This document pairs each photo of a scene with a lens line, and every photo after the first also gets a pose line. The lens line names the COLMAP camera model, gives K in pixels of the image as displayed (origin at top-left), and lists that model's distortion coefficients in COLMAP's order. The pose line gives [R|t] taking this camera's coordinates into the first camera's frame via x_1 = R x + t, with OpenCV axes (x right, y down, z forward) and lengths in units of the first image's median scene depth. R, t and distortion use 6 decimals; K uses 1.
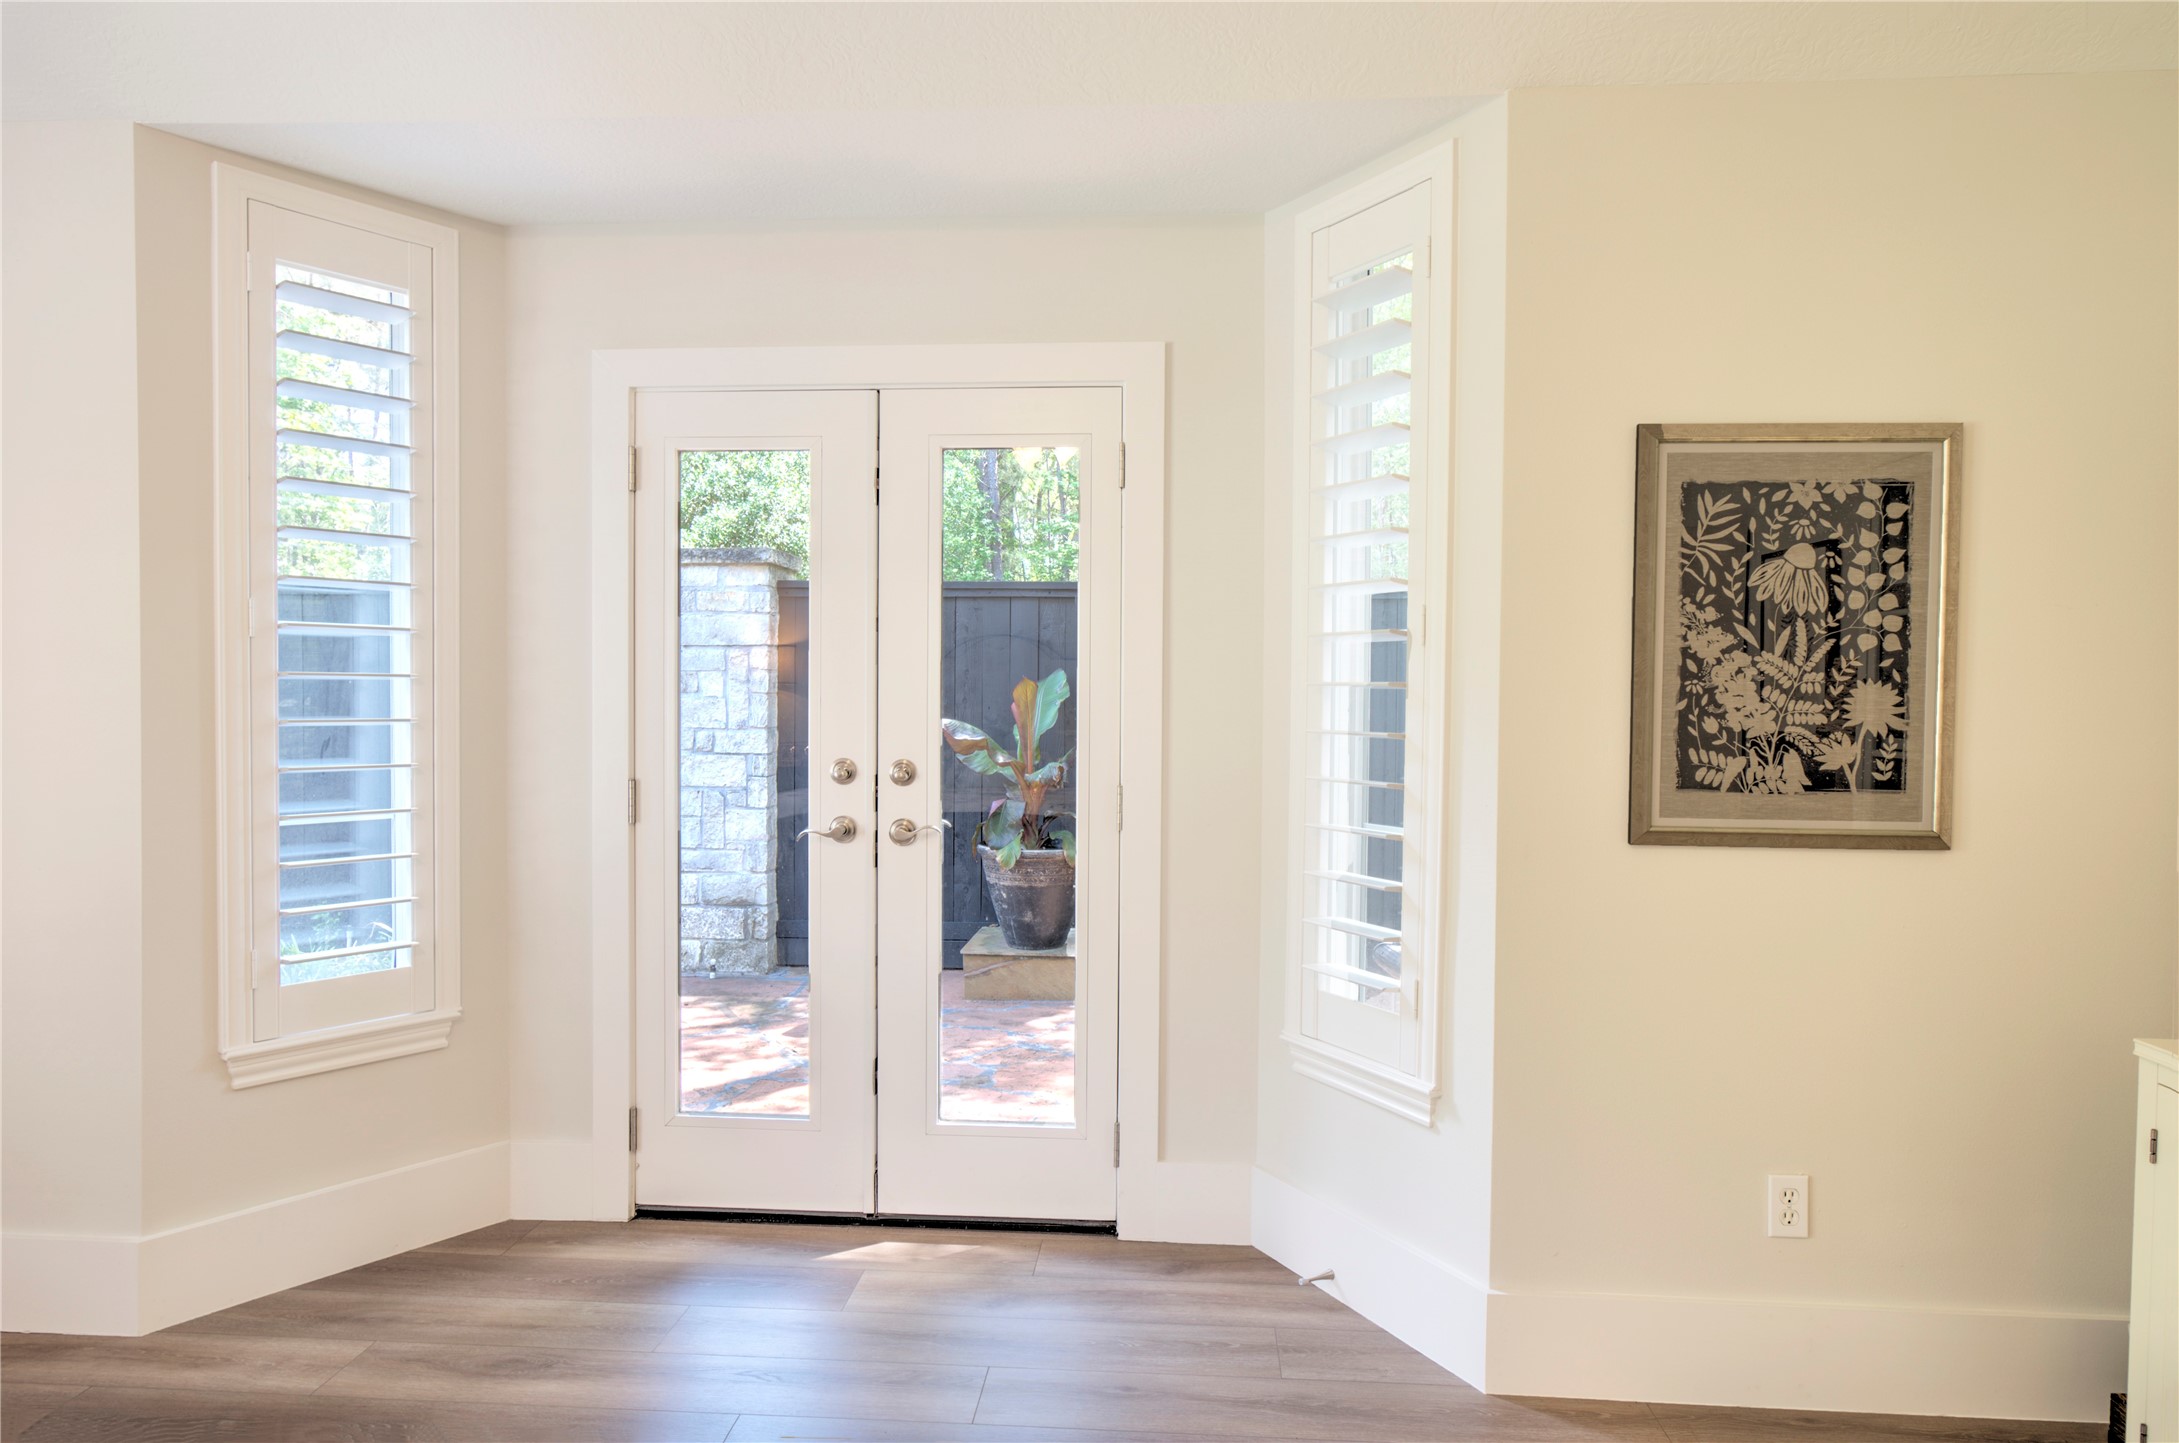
lens RADIAL K [[1226.0, 0, 1089.5], [0, 1226.0, 721.5], [0, 0, 1]] dist [-0.004294, -0.000047]
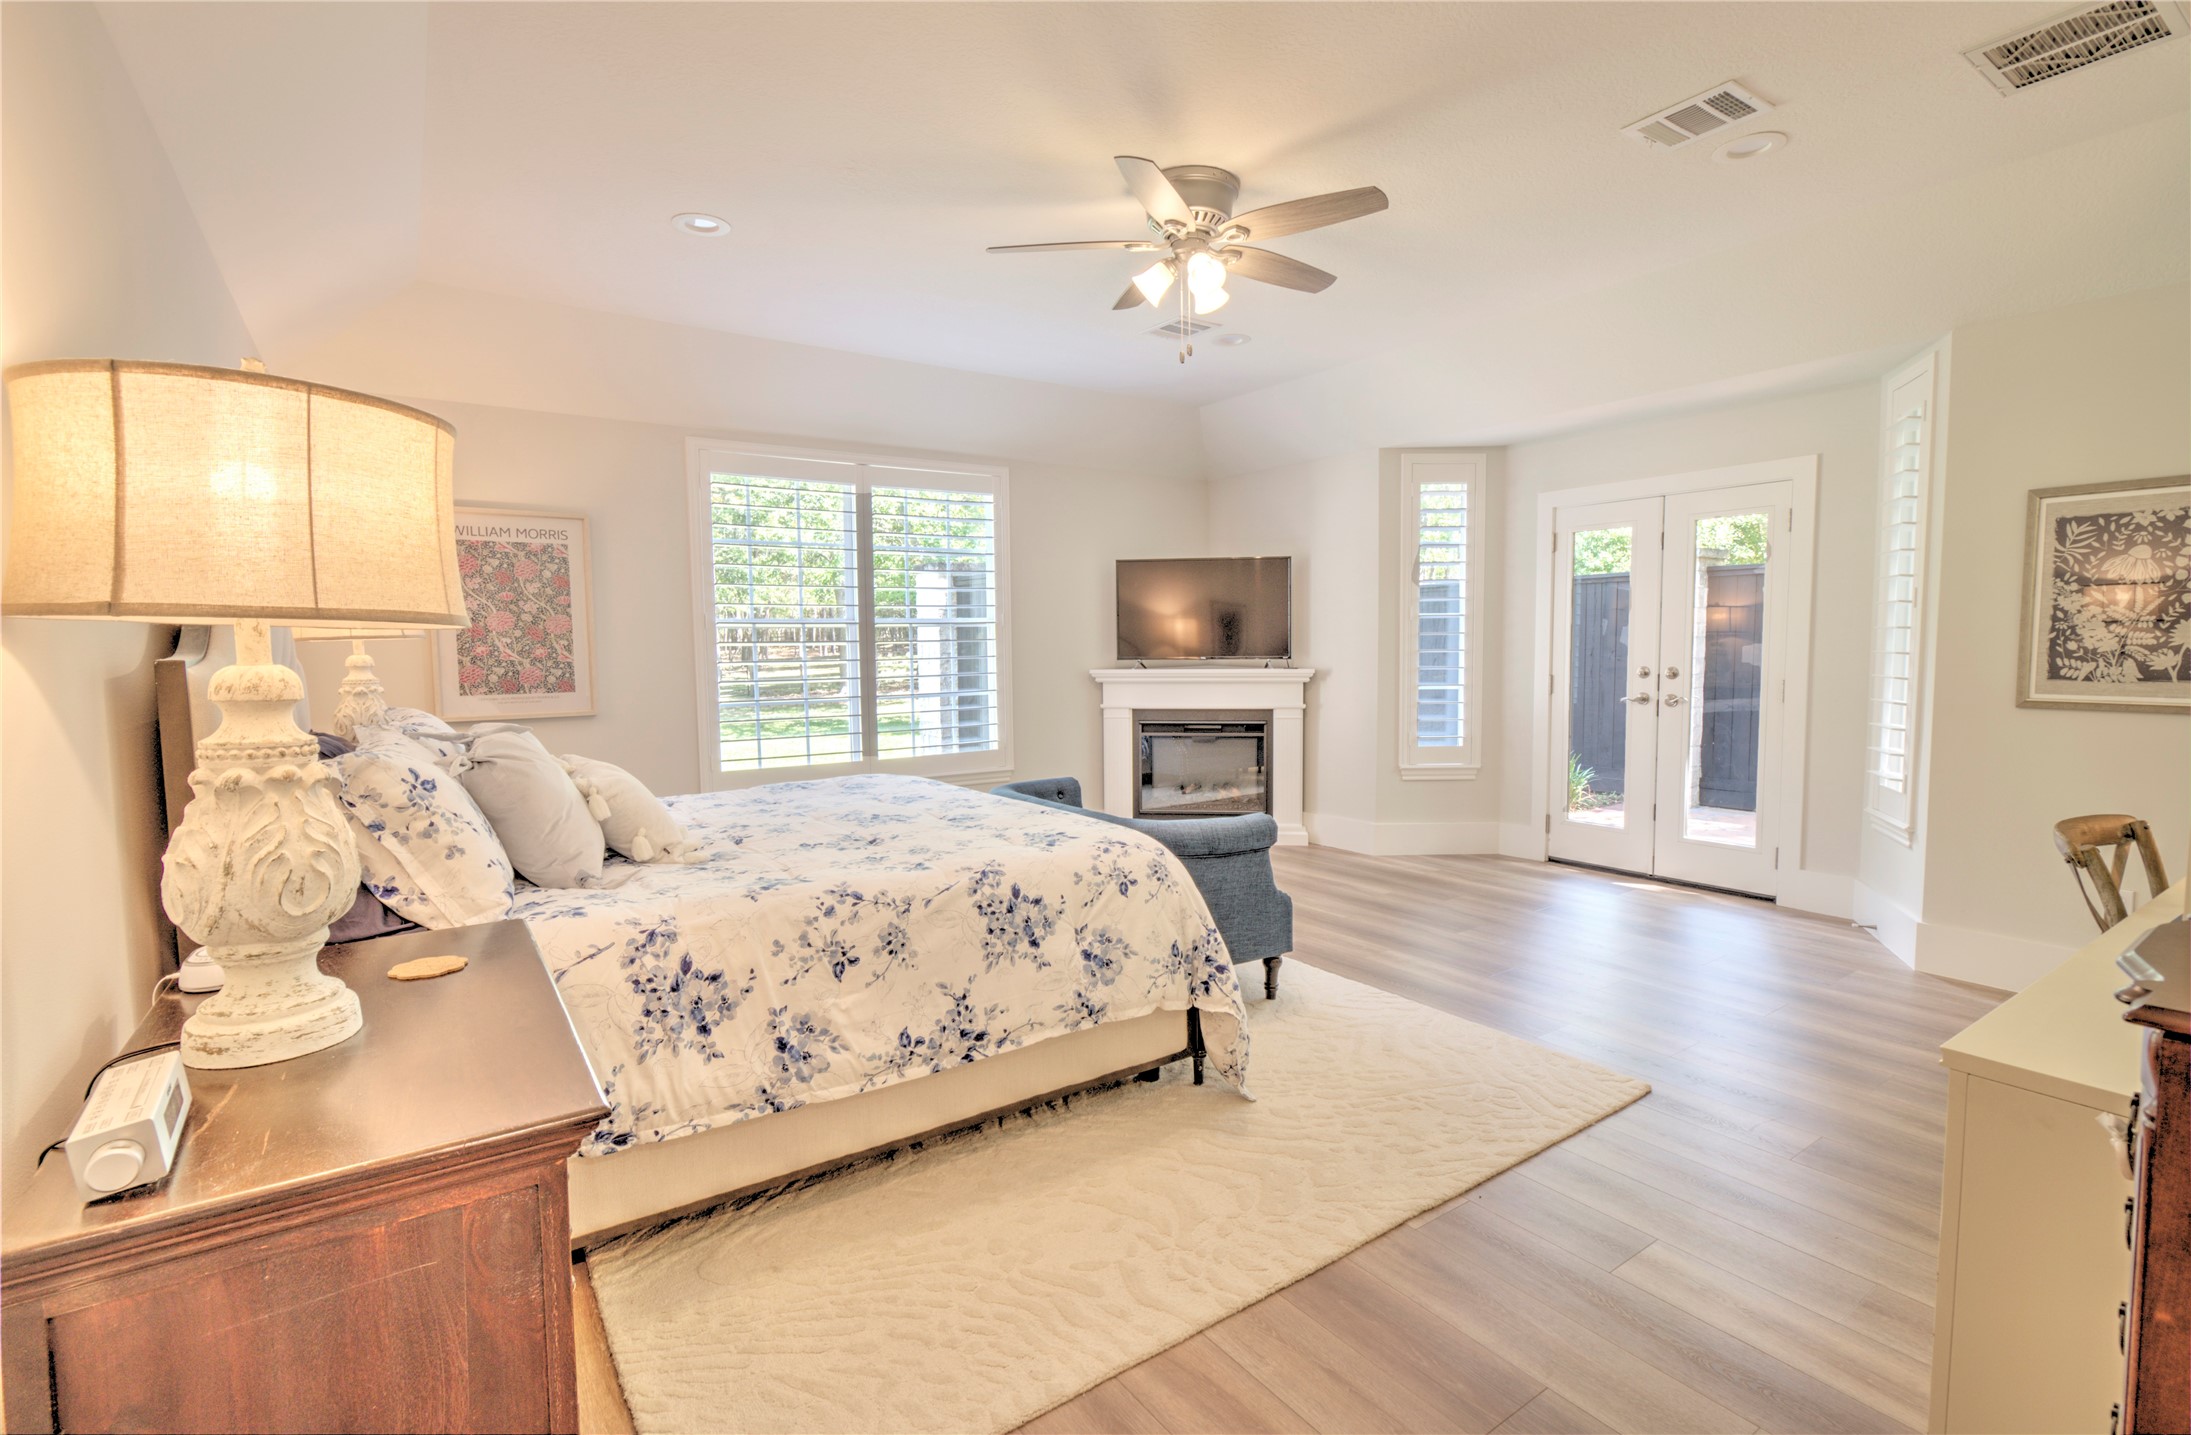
lens RADIAL K [[1003.2, 0, 1095.5], [0, 1003.2, 717.5], [0, 0, 1]] dist [-0.000423, 0.000069]
pose [[0.610128, 0.045532, -0.790994, 0.816375], [-0.001784, 0.998424, 0.056096, 0.029744], [0.792301, -0.032815, 0.609247, -1.142700]]
